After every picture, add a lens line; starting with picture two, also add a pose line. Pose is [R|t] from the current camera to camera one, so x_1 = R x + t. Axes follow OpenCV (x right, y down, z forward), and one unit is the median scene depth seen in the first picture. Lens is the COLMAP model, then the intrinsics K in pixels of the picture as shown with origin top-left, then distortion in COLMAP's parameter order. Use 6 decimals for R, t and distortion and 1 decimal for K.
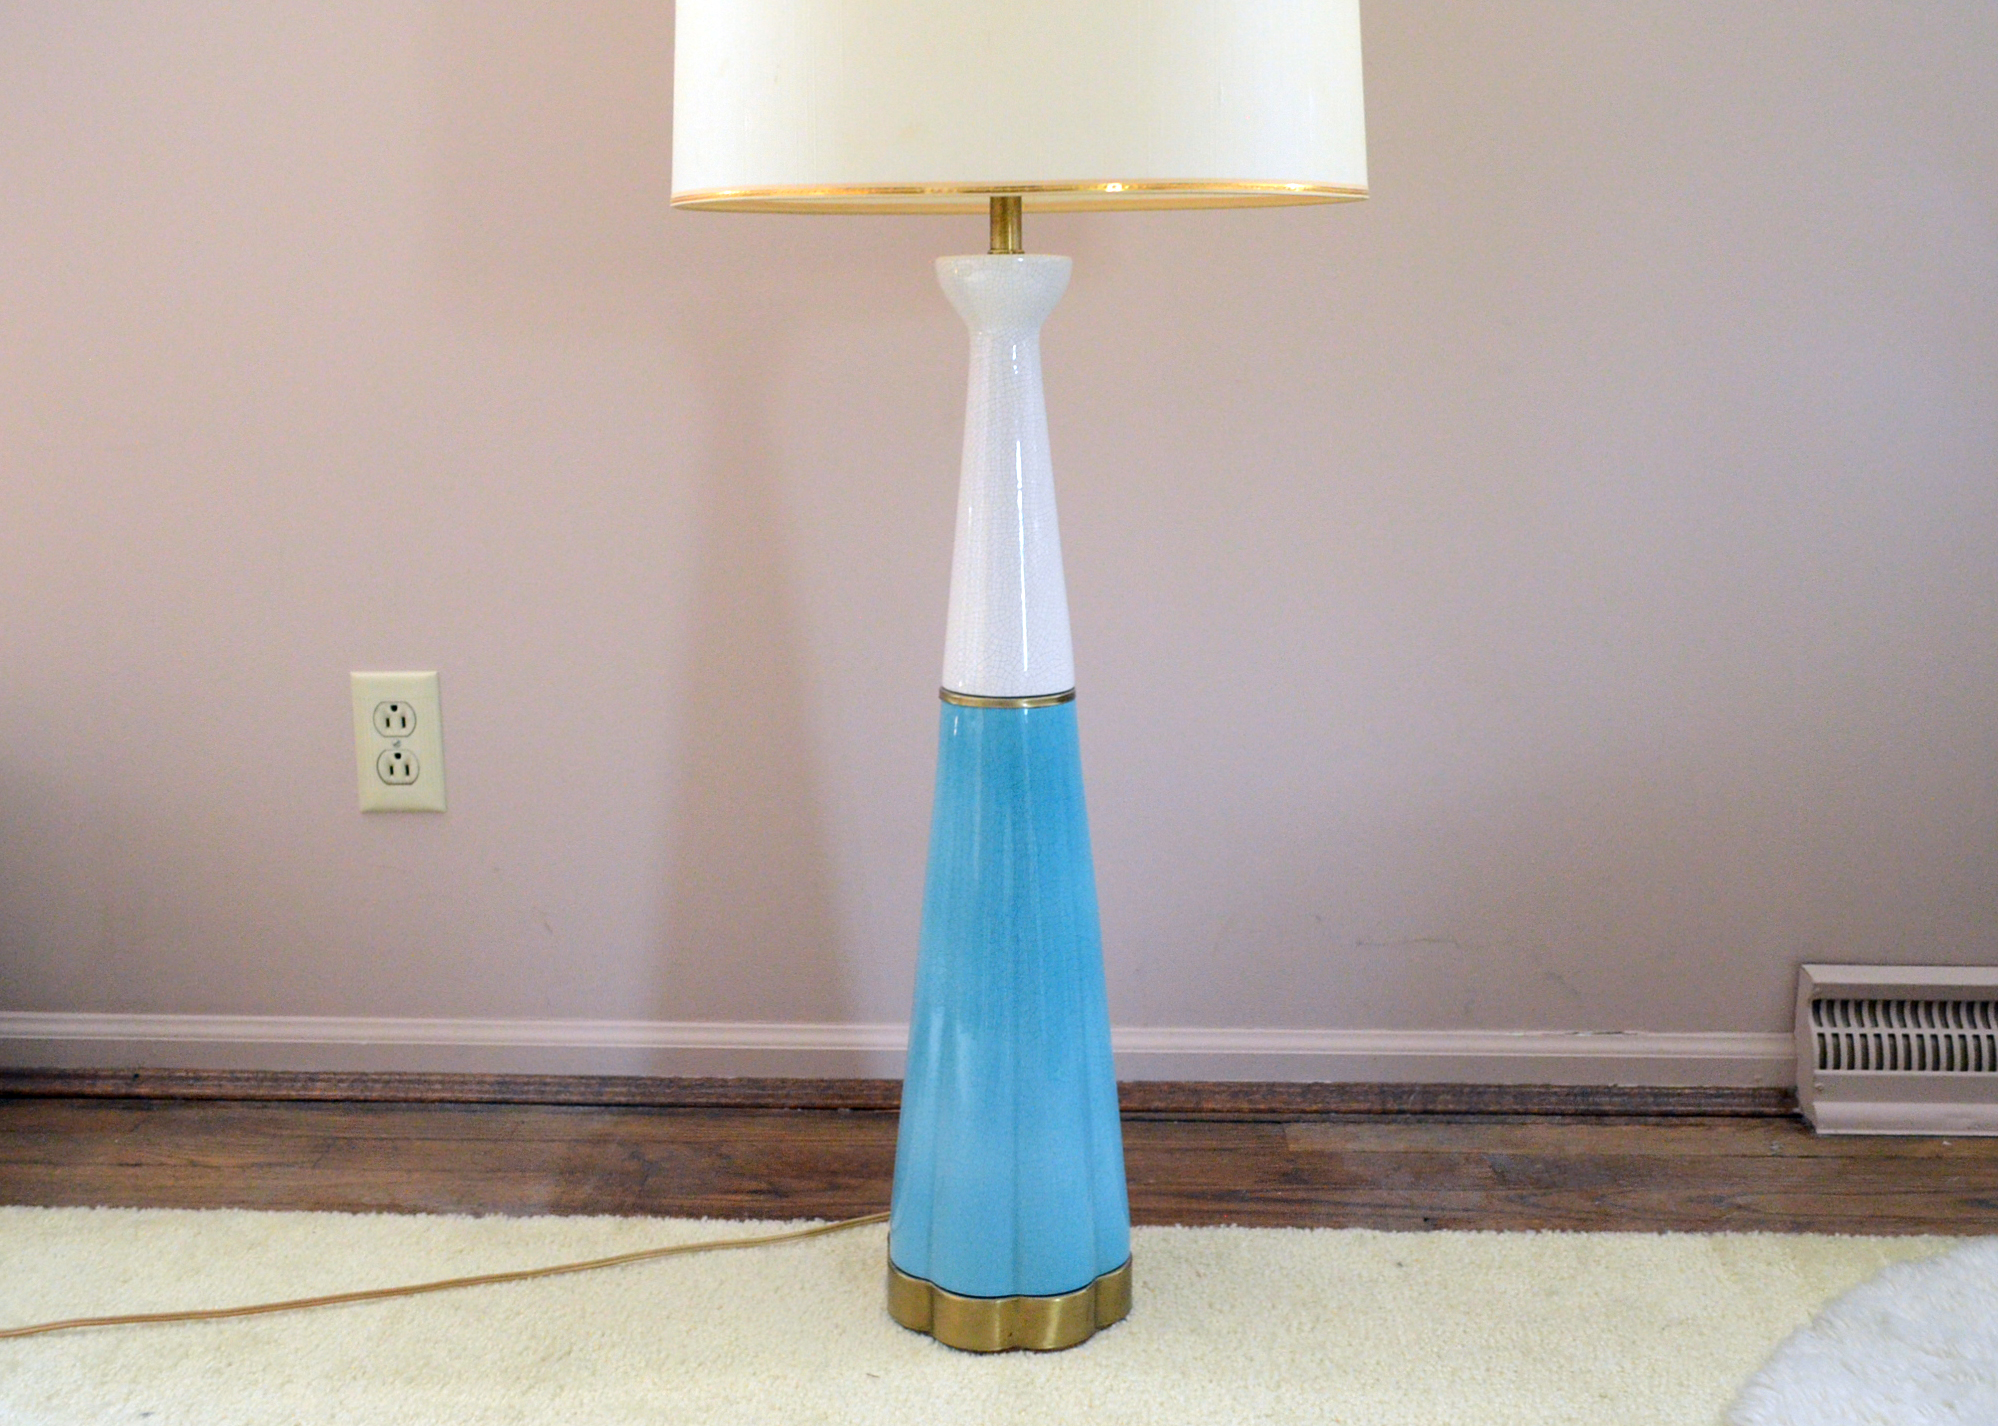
lens RADIAL K [[2046.6, 0, 1034.7], [0, 2046.6, 684.6], [0, 0, 1]] dist [-0.024812, 0.000000]
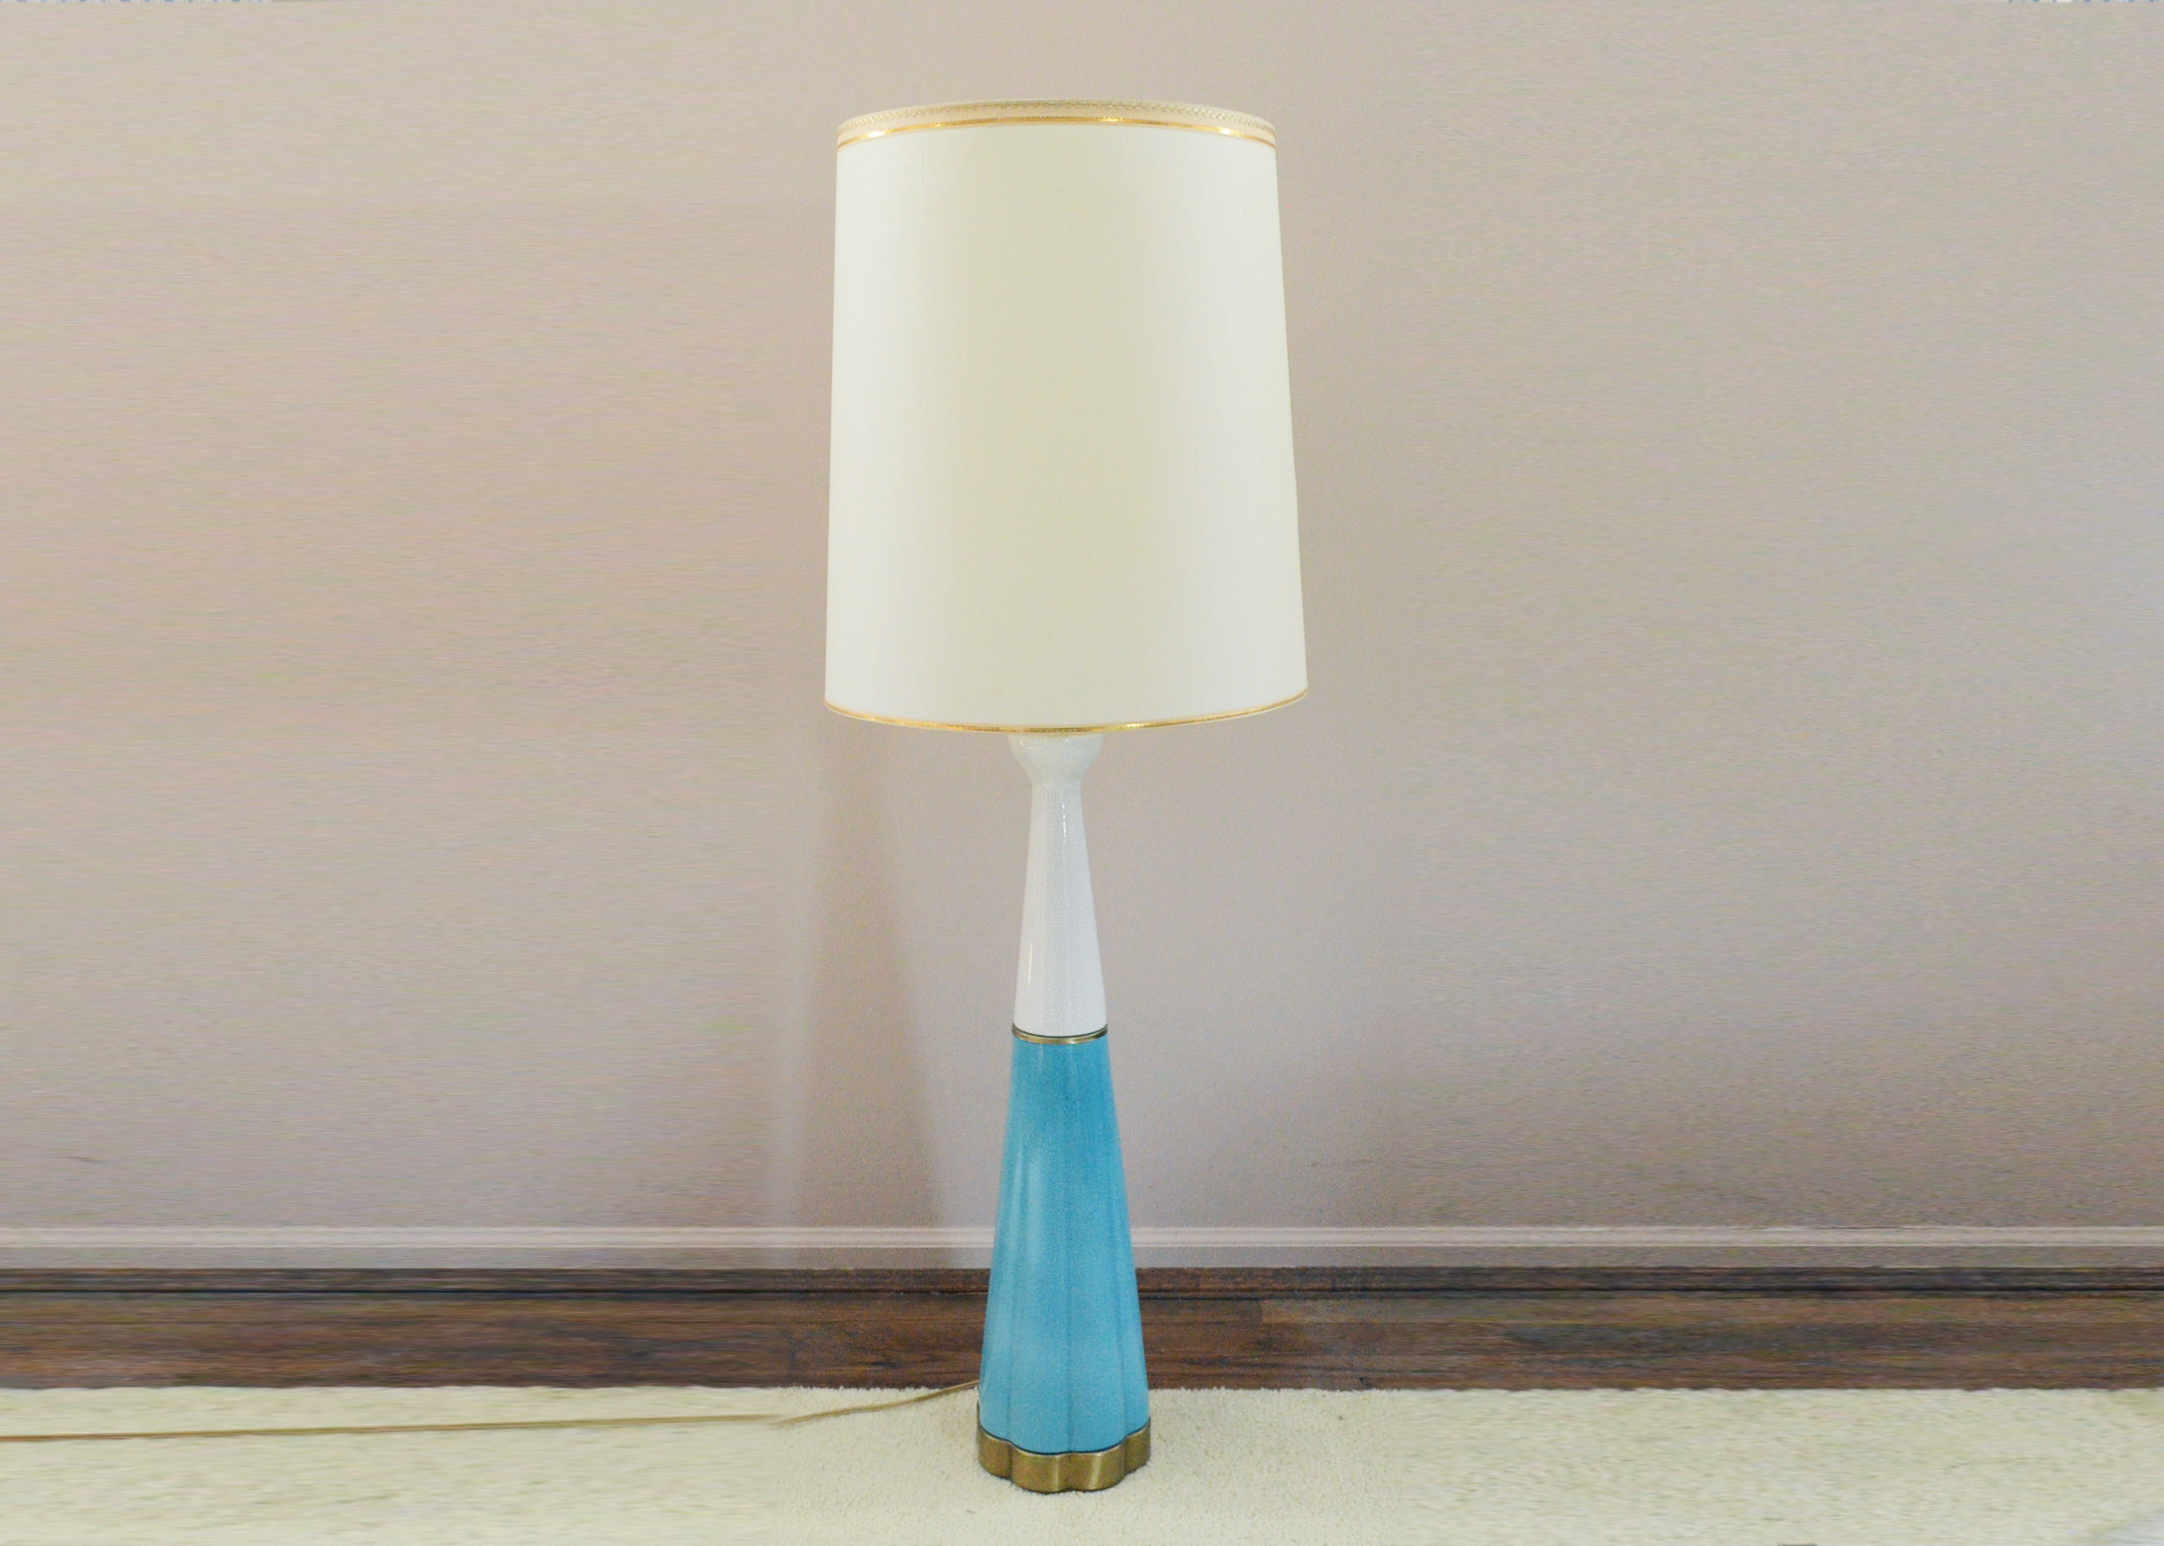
lens RADIAL K [[1824.0, 0, 1073.7], [0, 1824.0, 778.4], [0, 0, 1]] dist [-0.024064, 0.004076]
pose [[0.999872, -0.009721, 0.012727, -0.015844], [0.009811, 0.999928, -0.006975, -0.143192], [-0.012659, 0.007099, 0.999895, -0.241235]]
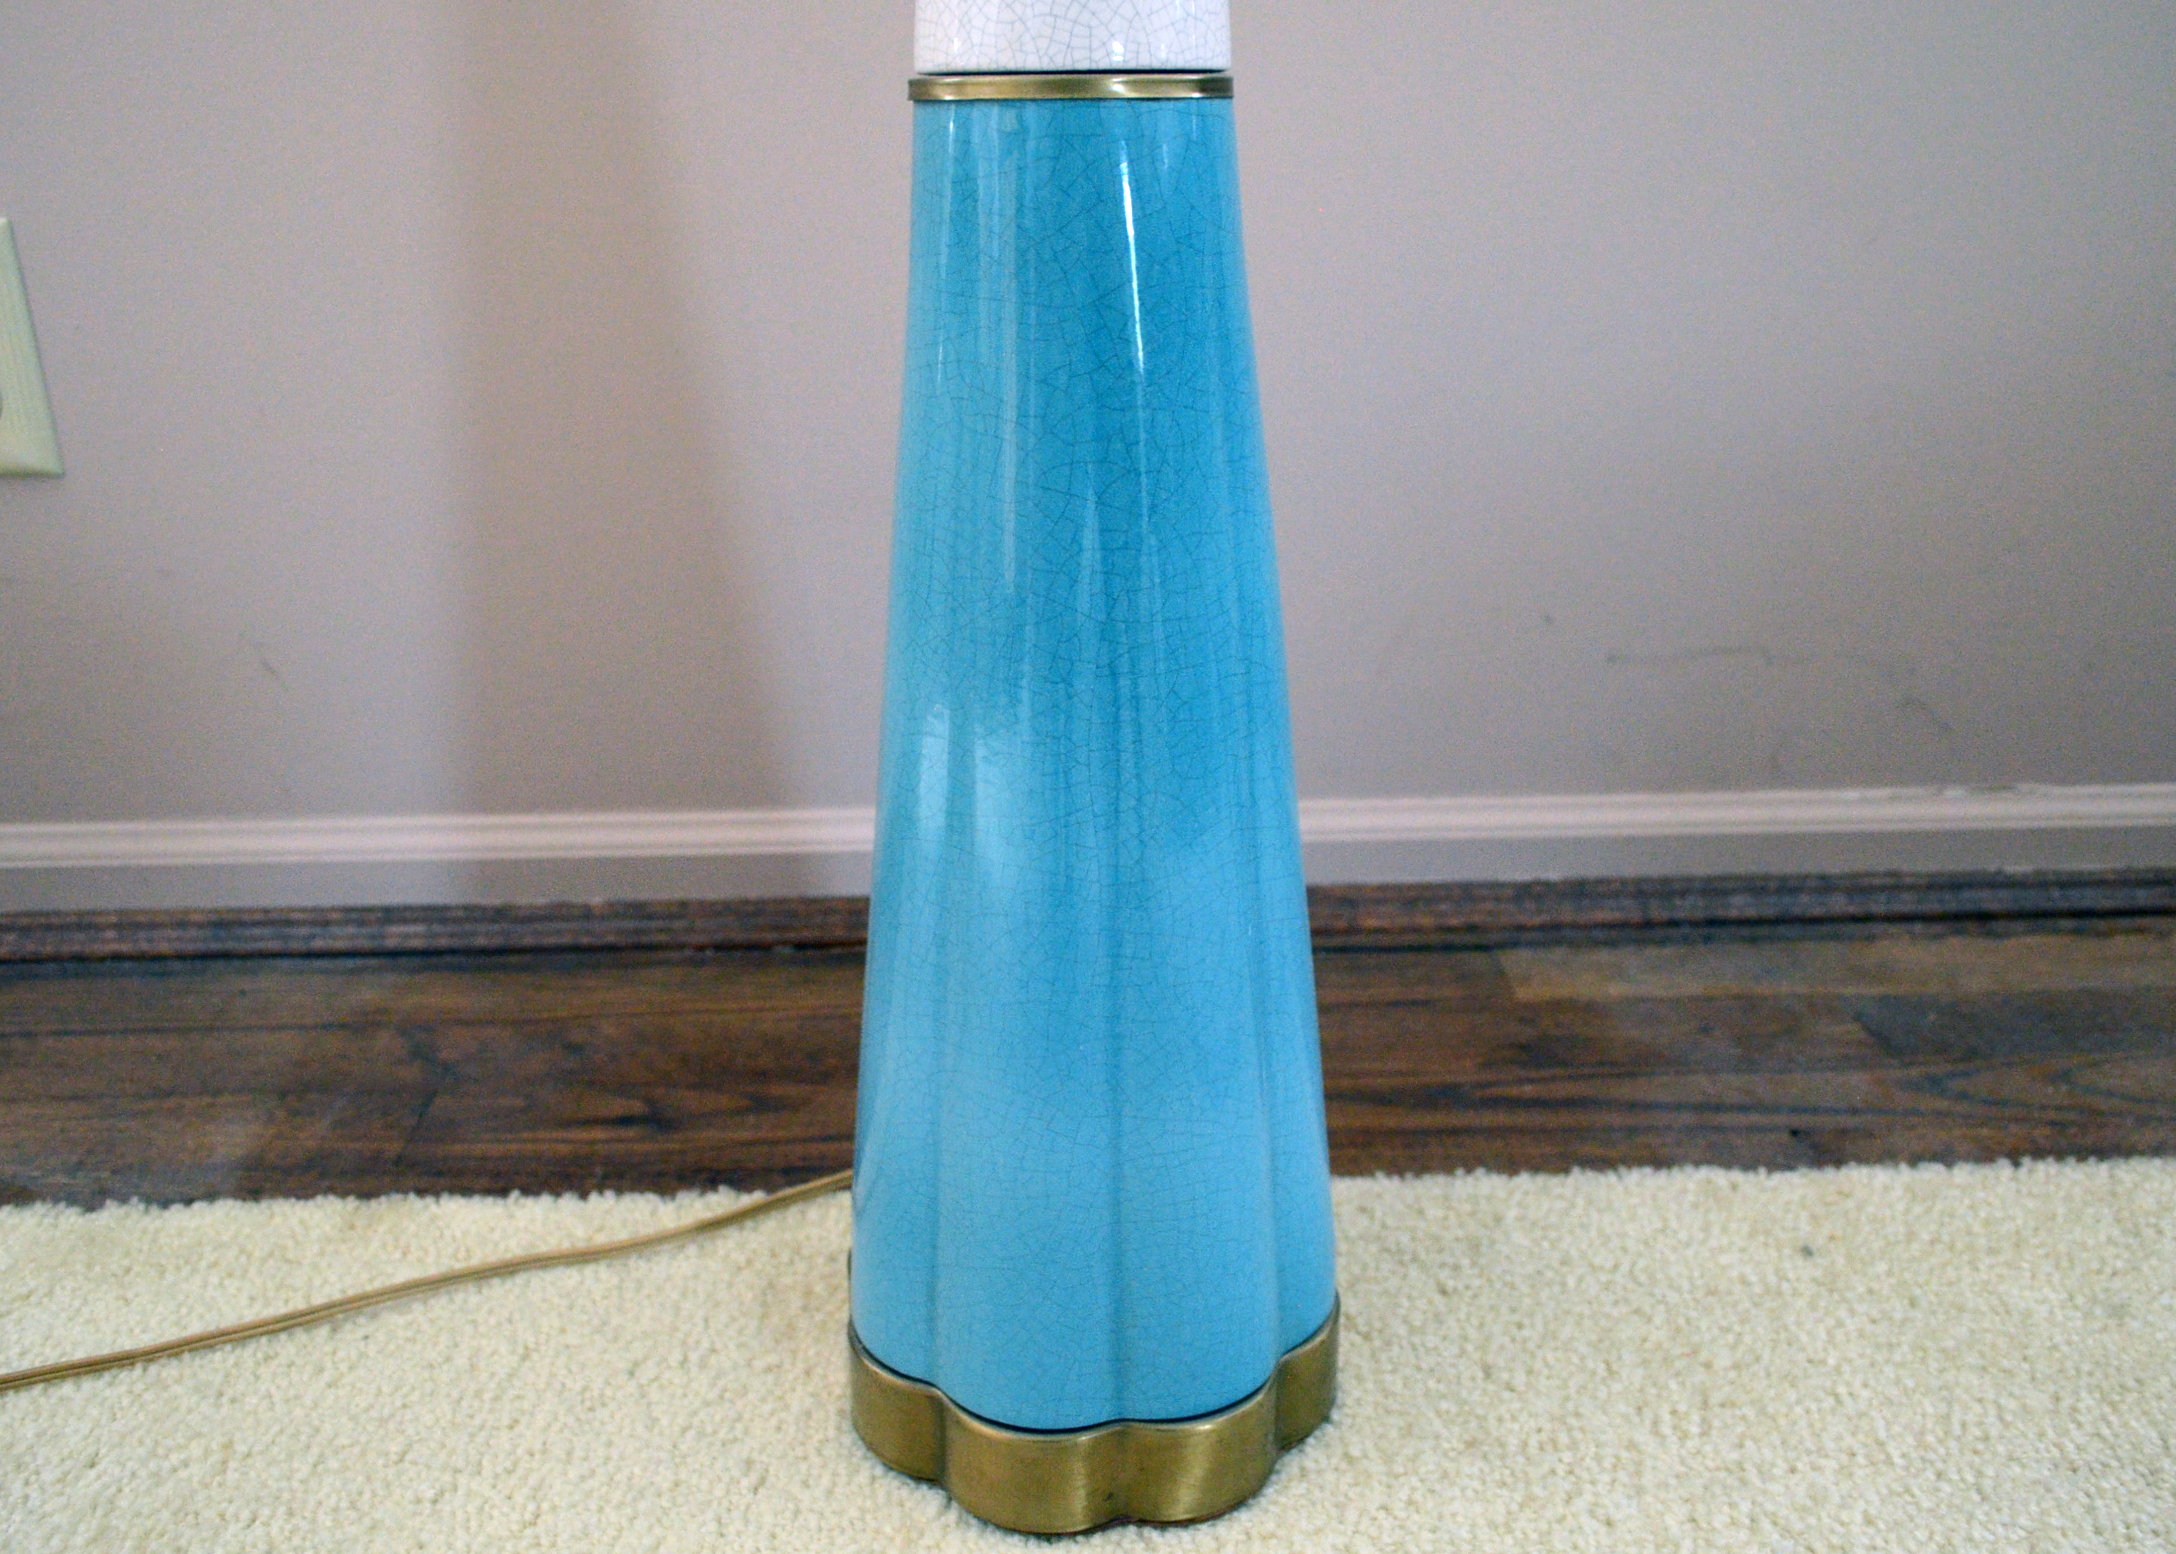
lens RADIAL K [[1834.1, 0, 1101.0], [0, 1834.1, 774.1], [0, 0, 1]] dist [-0.024064, 0.004076]
pose [[0.998497, -0.029132, 0.046425, -0.025277], [0.020011, 0.982340, 0.186033, 0.064526], [-0.051024, -0.184825, 0.981446, 0.539155]]
